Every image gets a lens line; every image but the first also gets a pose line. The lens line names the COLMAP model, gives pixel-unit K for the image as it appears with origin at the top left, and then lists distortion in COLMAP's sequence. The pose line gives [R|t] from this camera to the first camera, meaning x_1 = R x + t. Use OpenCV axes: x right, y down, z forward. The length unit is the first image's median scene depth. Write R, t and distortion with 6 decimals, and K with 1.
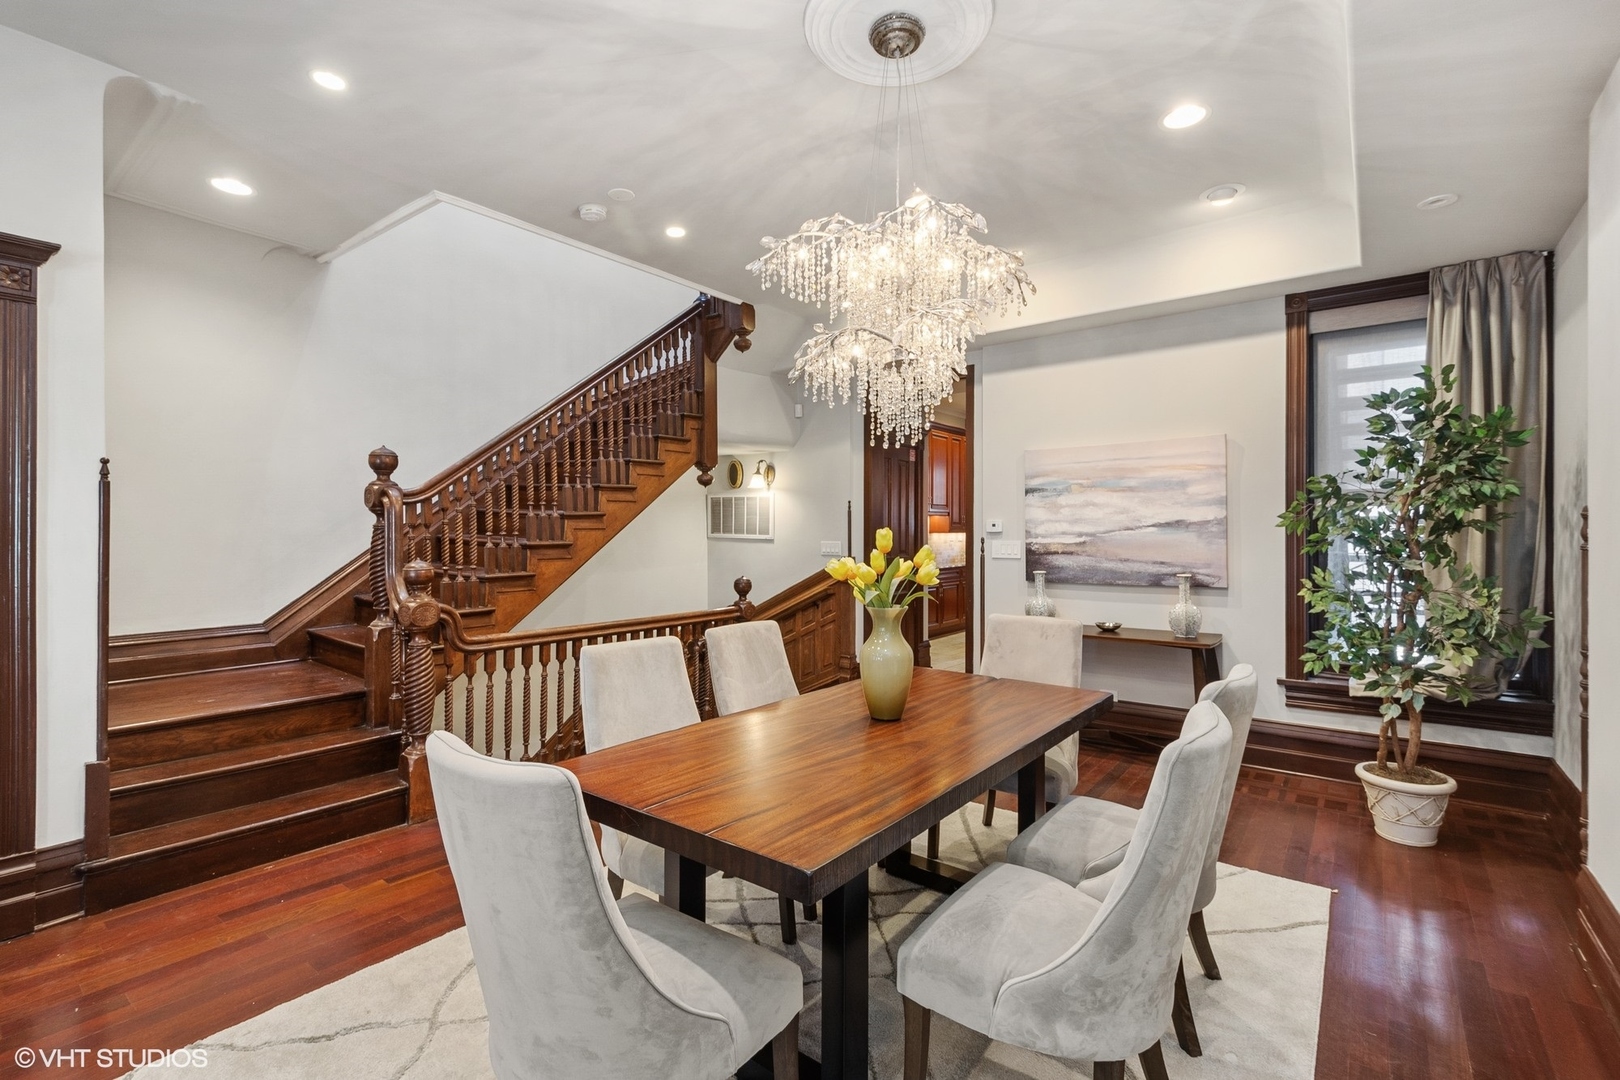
lens RADIAL K [[706.5, 0, 807.6], [0, 706.5, 526.8], [0, 0, 1]] dist [0.009957, -0.003162]
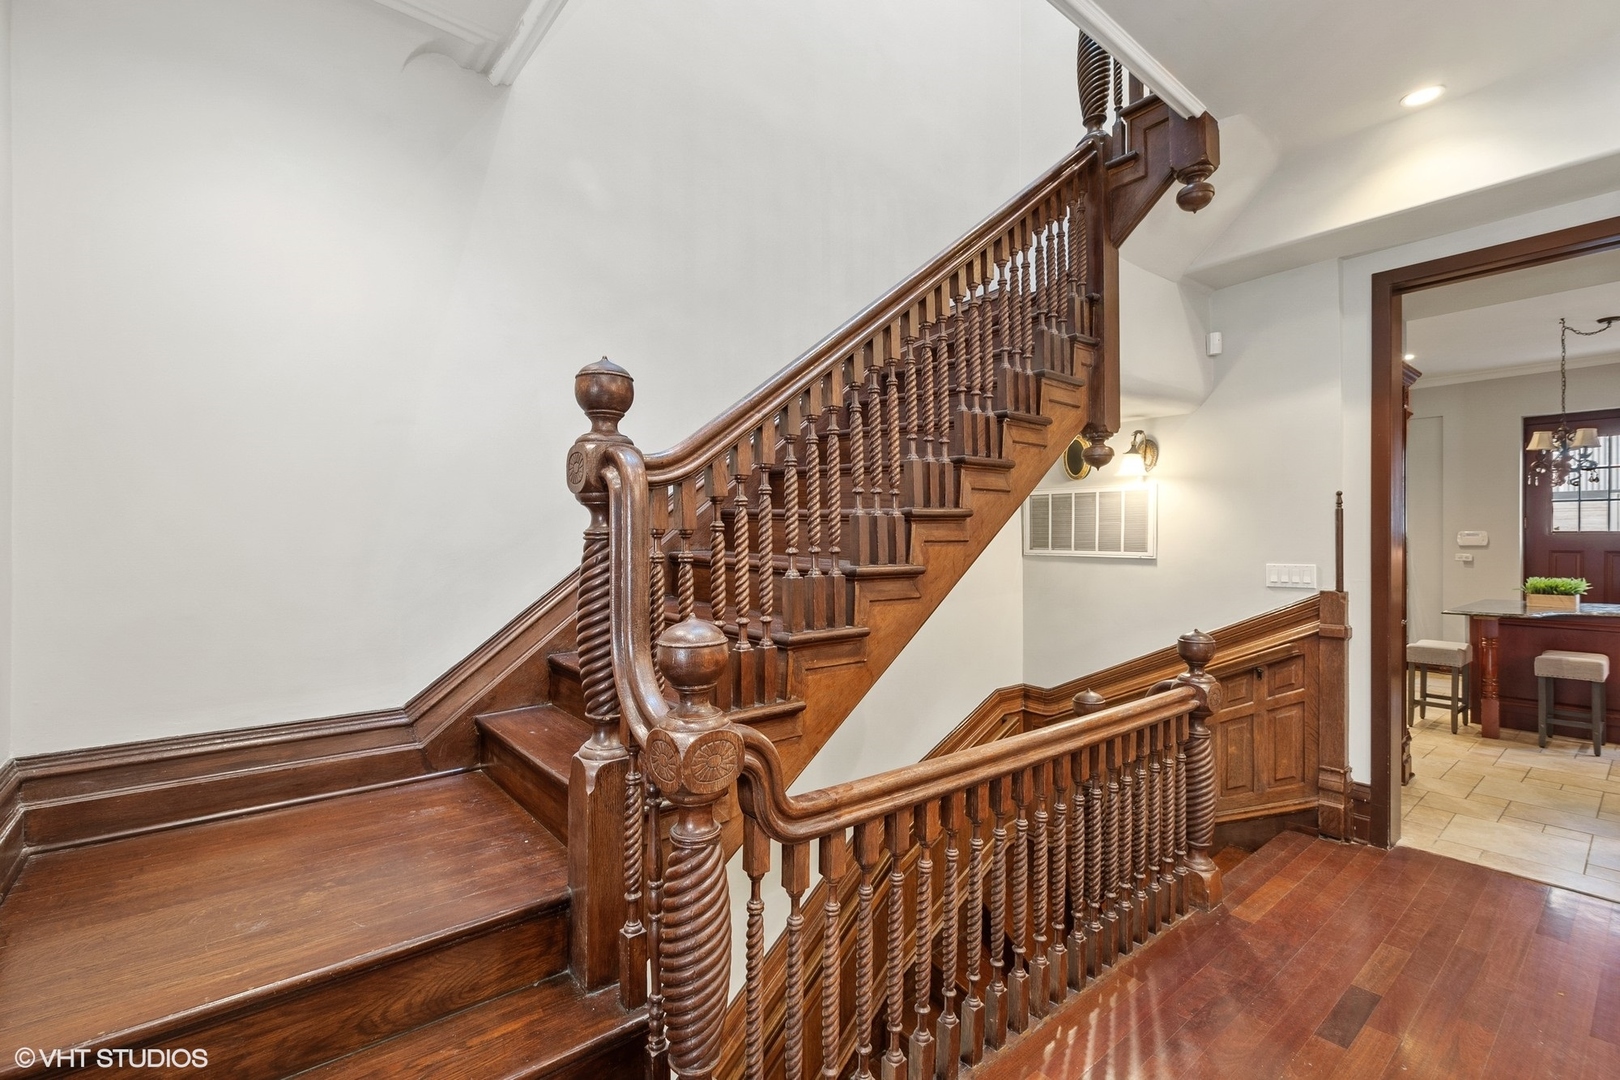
lens RADIAL K [[706.5, 0, 807.1], [0, 706.5, 542.1], [0, 0, 1]] dist [0.009957, -0.003162]
pose [[0.976390, -0.001354, -0.216009, -0.328593], [0.001572, 0.999998, 0.000837, 0.003245], [0.216007, -0.001157, 0.976391, 0.514170]]
